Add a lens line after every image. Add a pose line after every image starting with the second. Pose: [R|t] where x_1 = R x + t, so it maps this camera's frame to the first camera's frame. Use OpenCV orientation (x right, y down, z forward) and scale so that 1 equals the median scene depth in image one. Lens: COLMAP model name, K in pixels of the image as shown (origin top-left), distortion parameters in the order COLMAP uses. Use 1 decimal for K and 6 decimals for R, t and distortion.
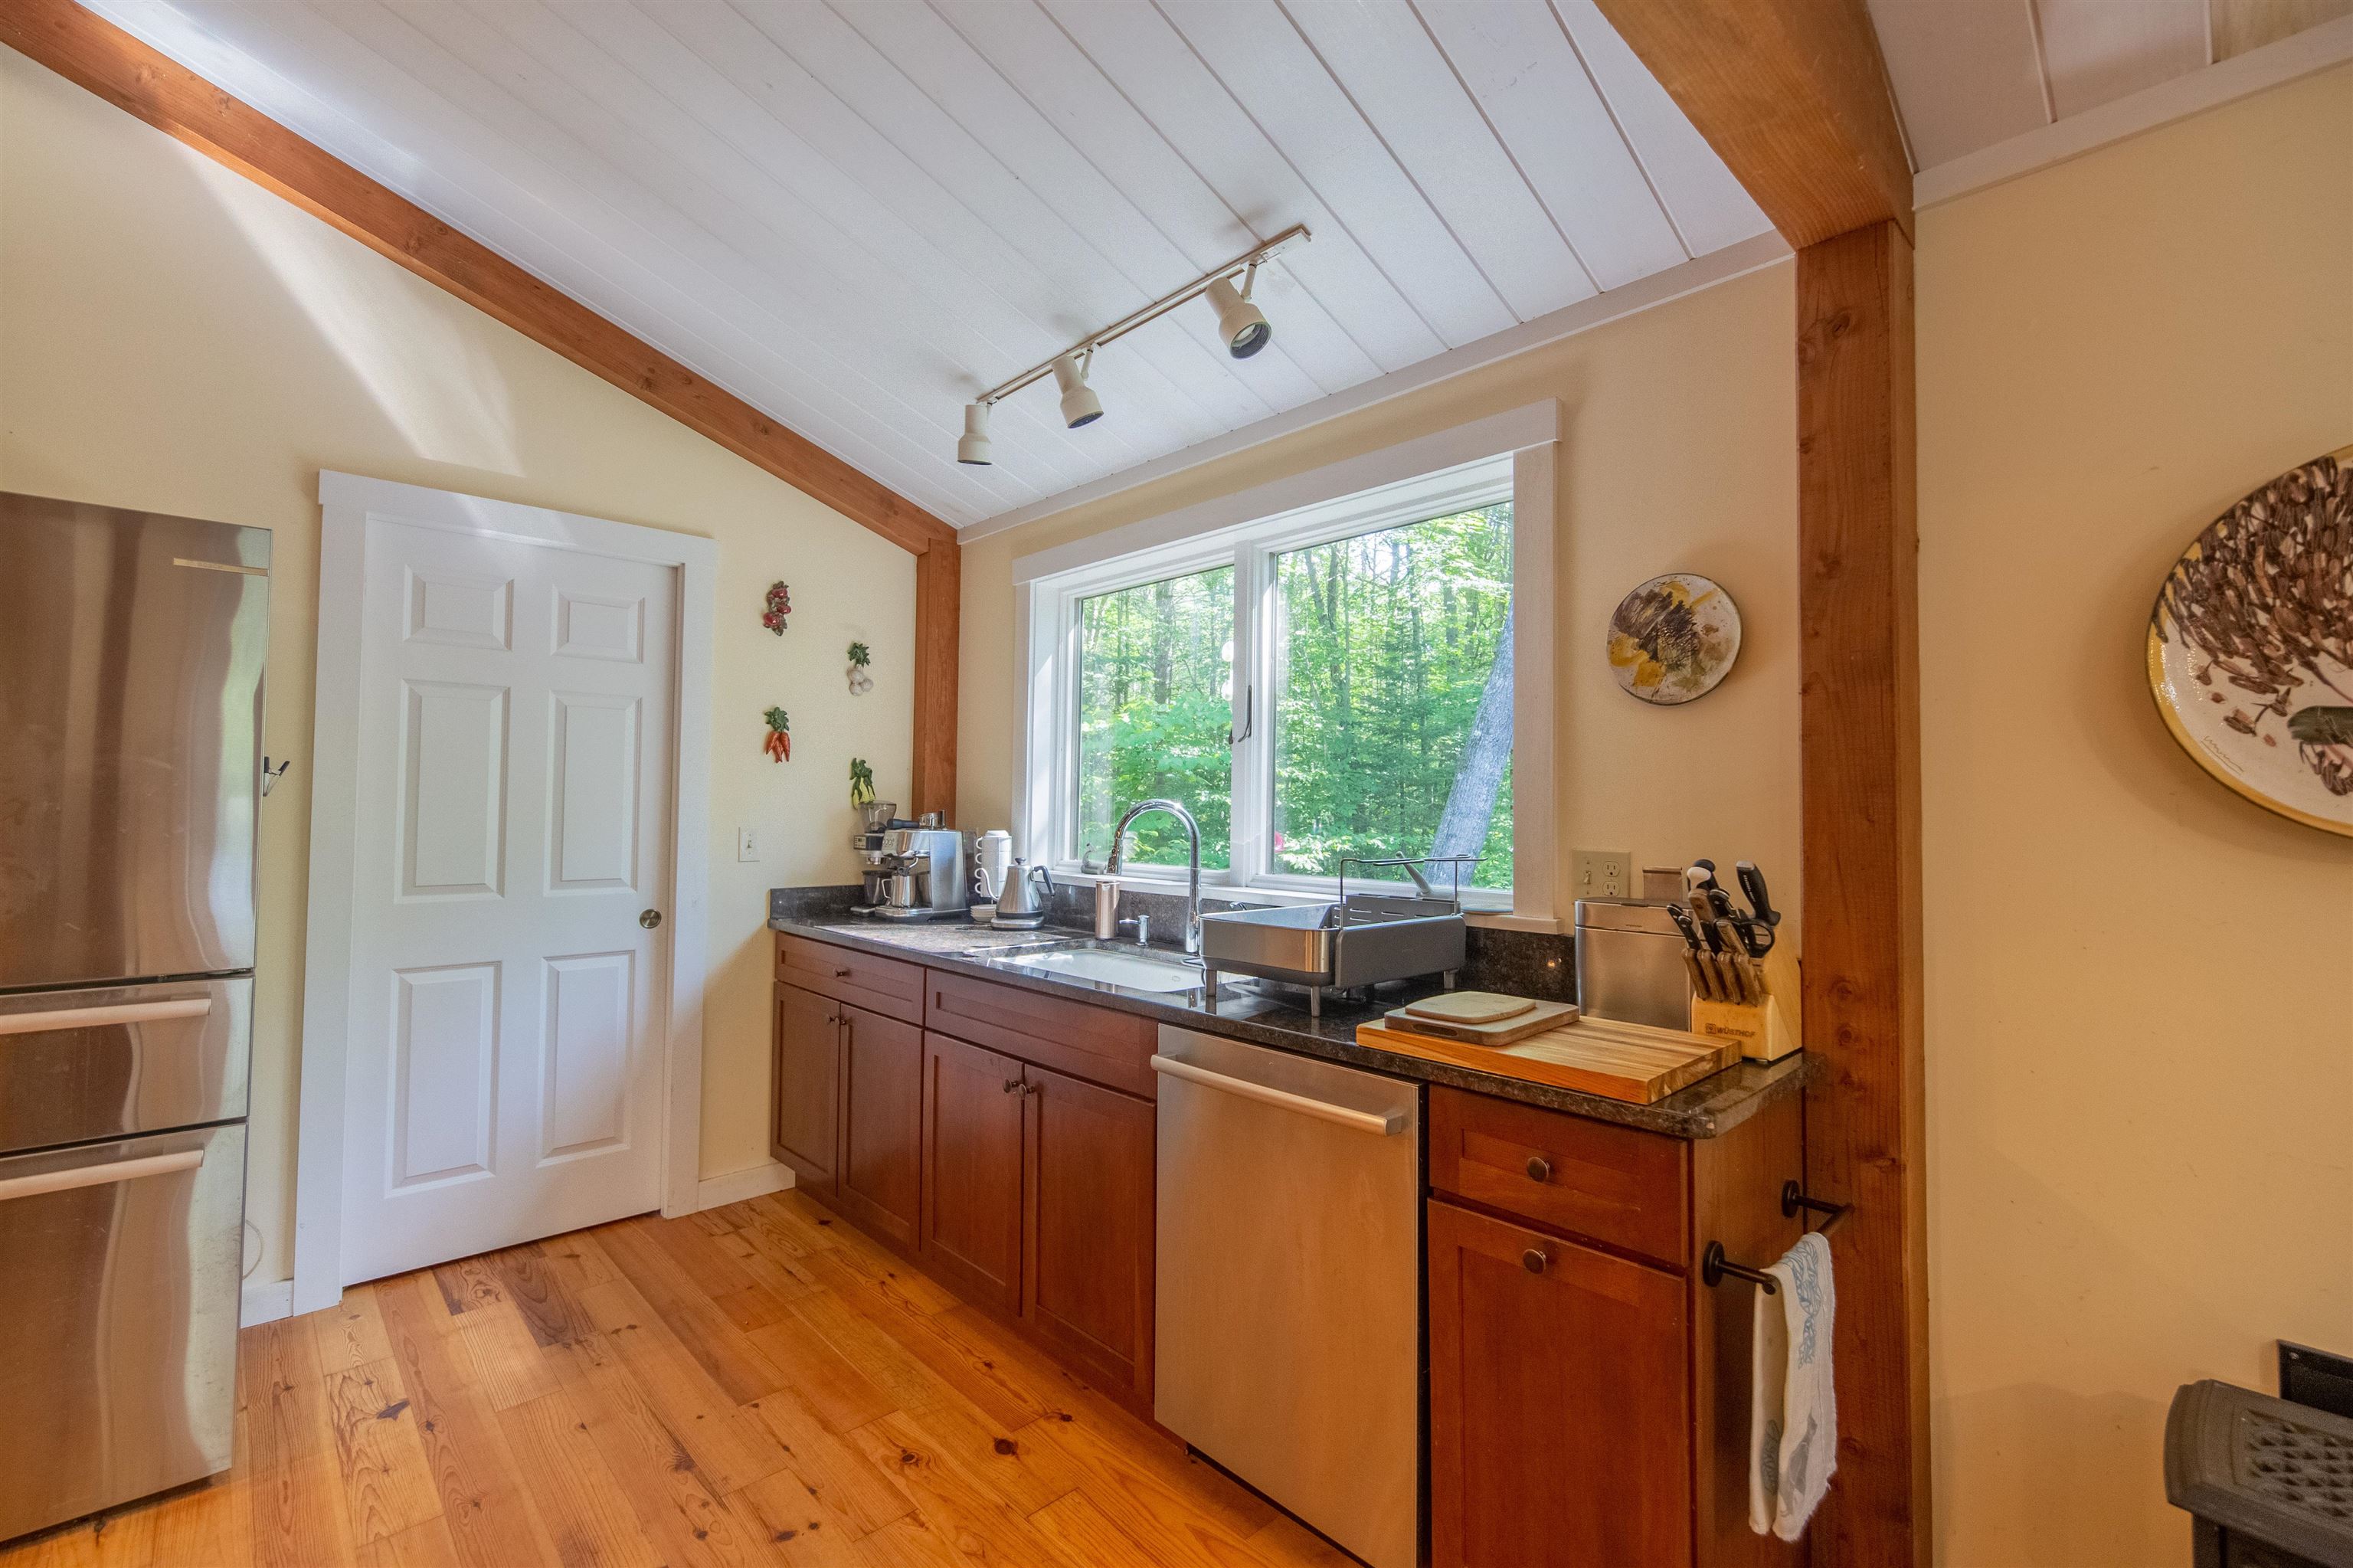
lens RADIAL K [[1020.0, 0, 1171.3], [0, 1020.0, 771.2], [0, 0, 1]] dist [0.010790, -0.000153]
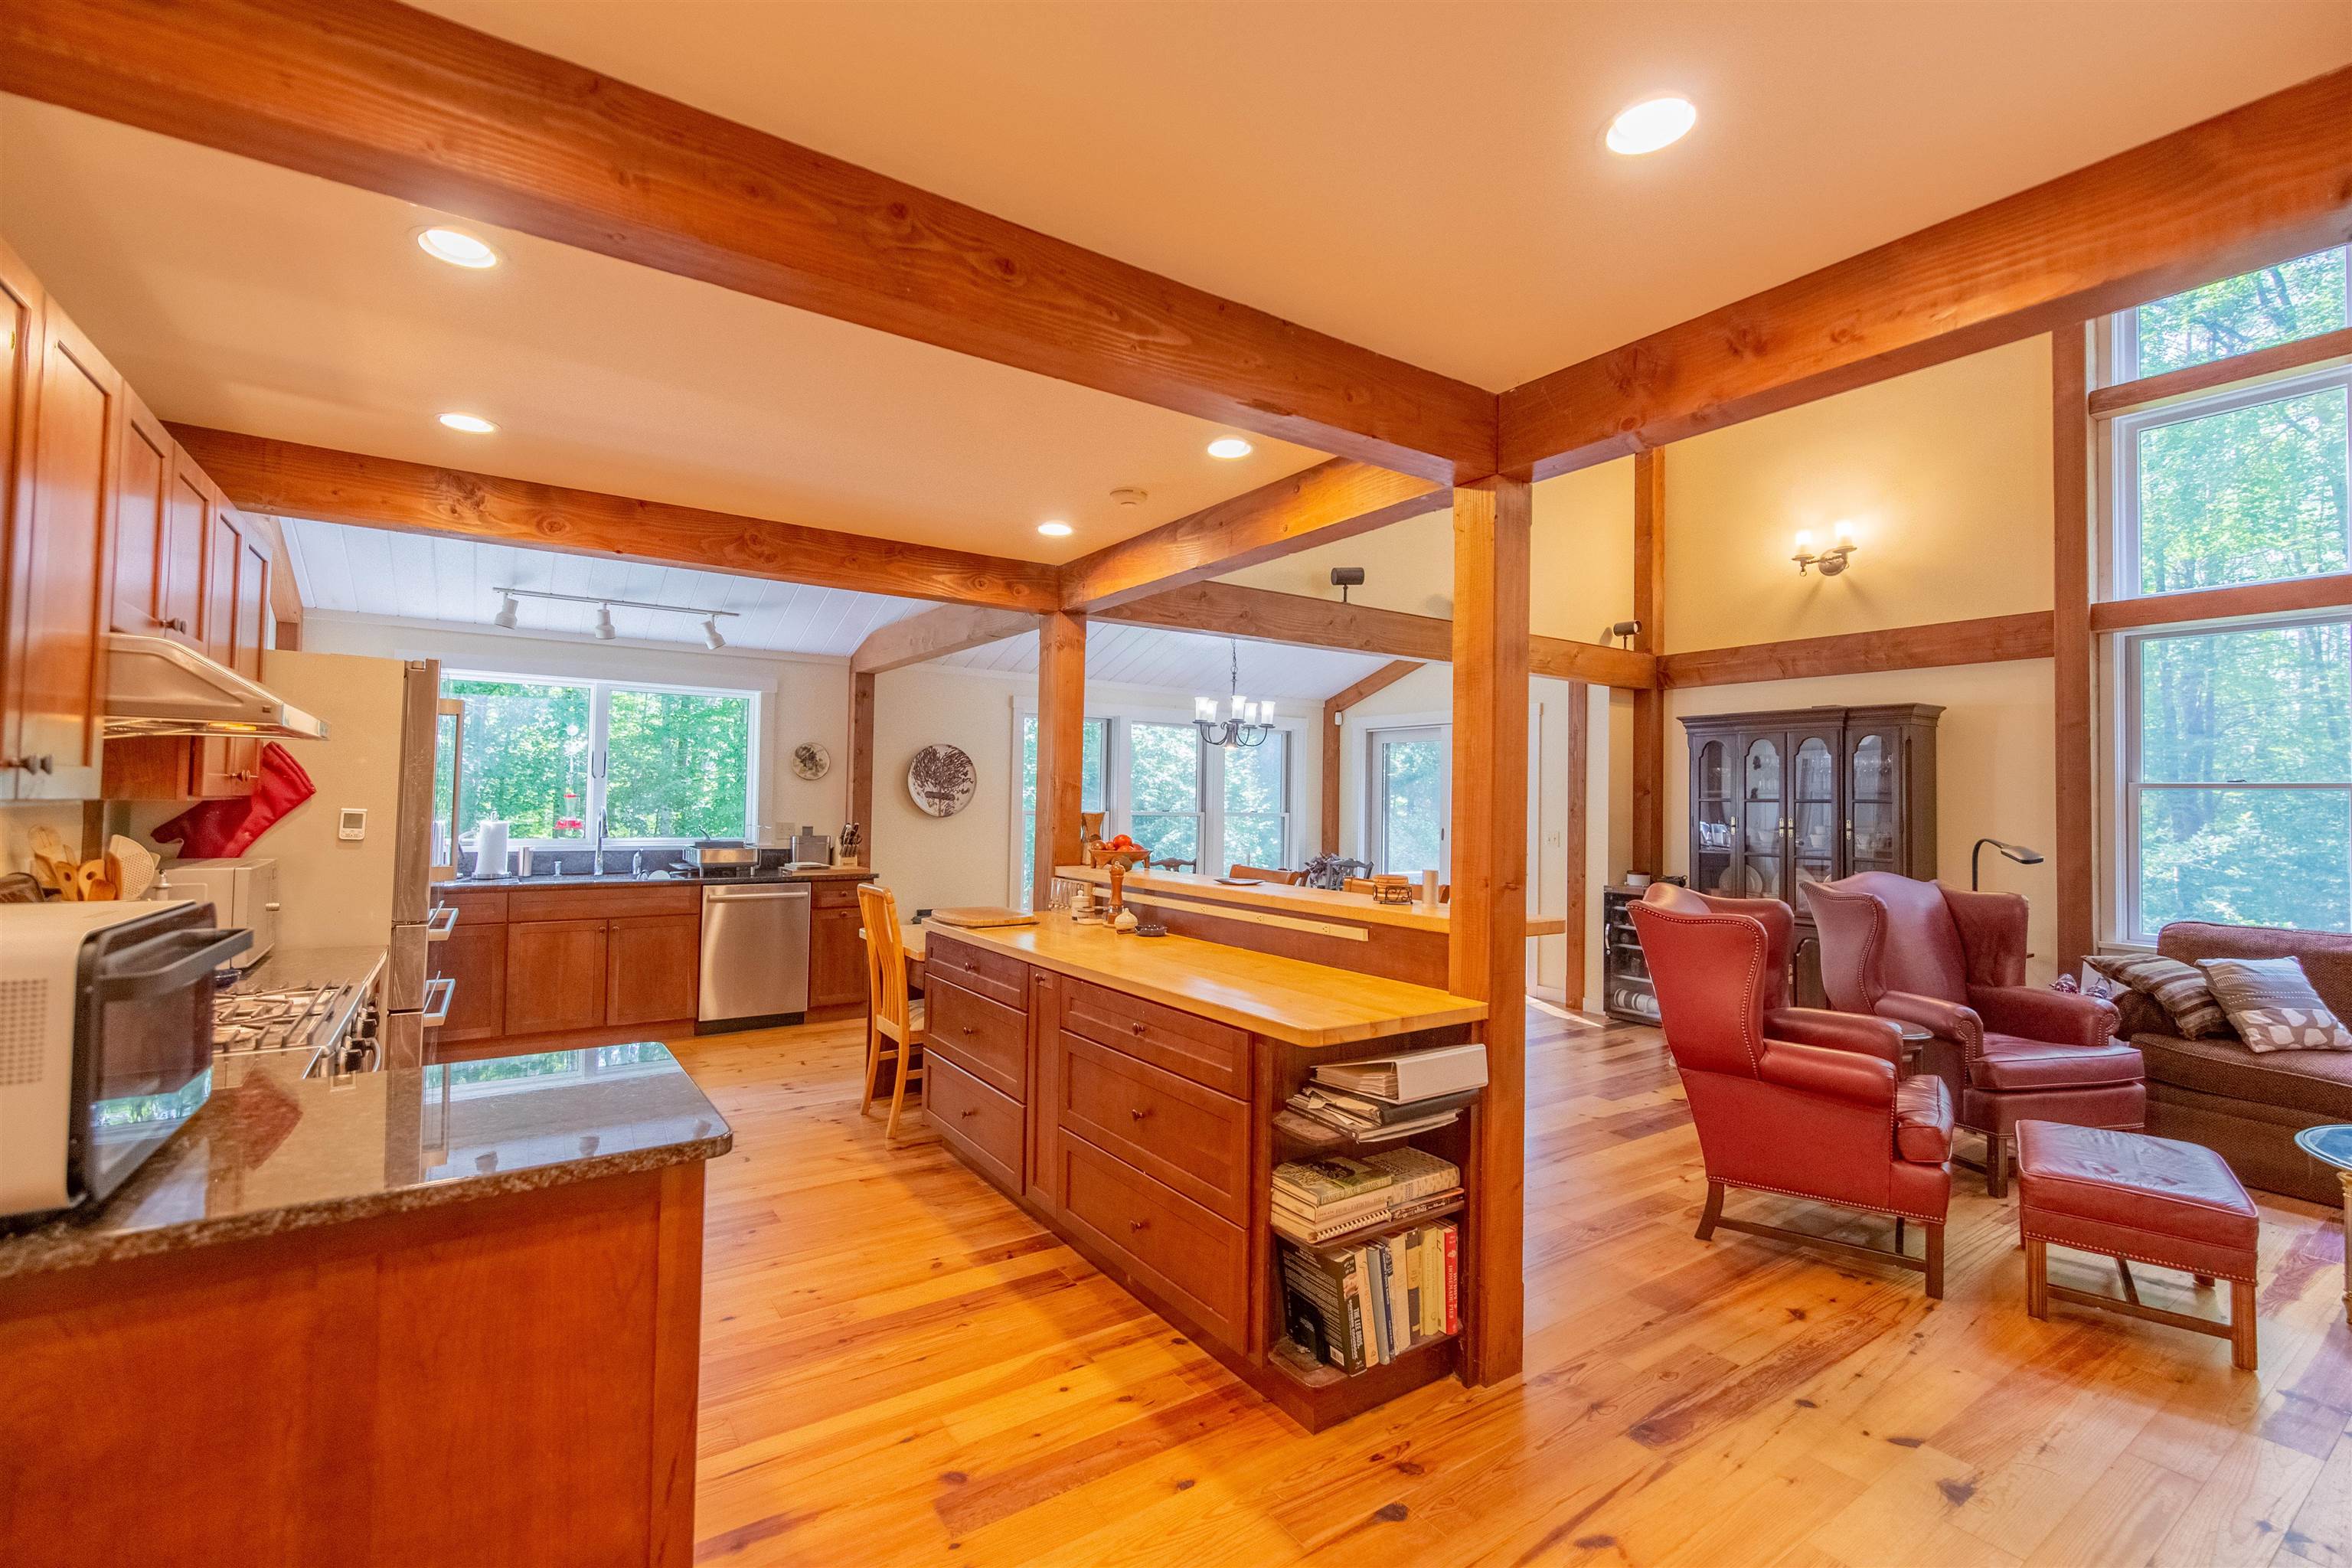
lens RADIAL K [[1015.4, 0, 1180.1], [0, 1015.4, 775.4], [0, 0, 1]] dist [0.001392, -0.000294]
pose [[0.158482, 0.020767, 0.987143, -3.227404], [-0.050056, 0.998662, -0.012973, -0.115400], [-0.986092, -0.047356, 0.159310, -0.941944]]
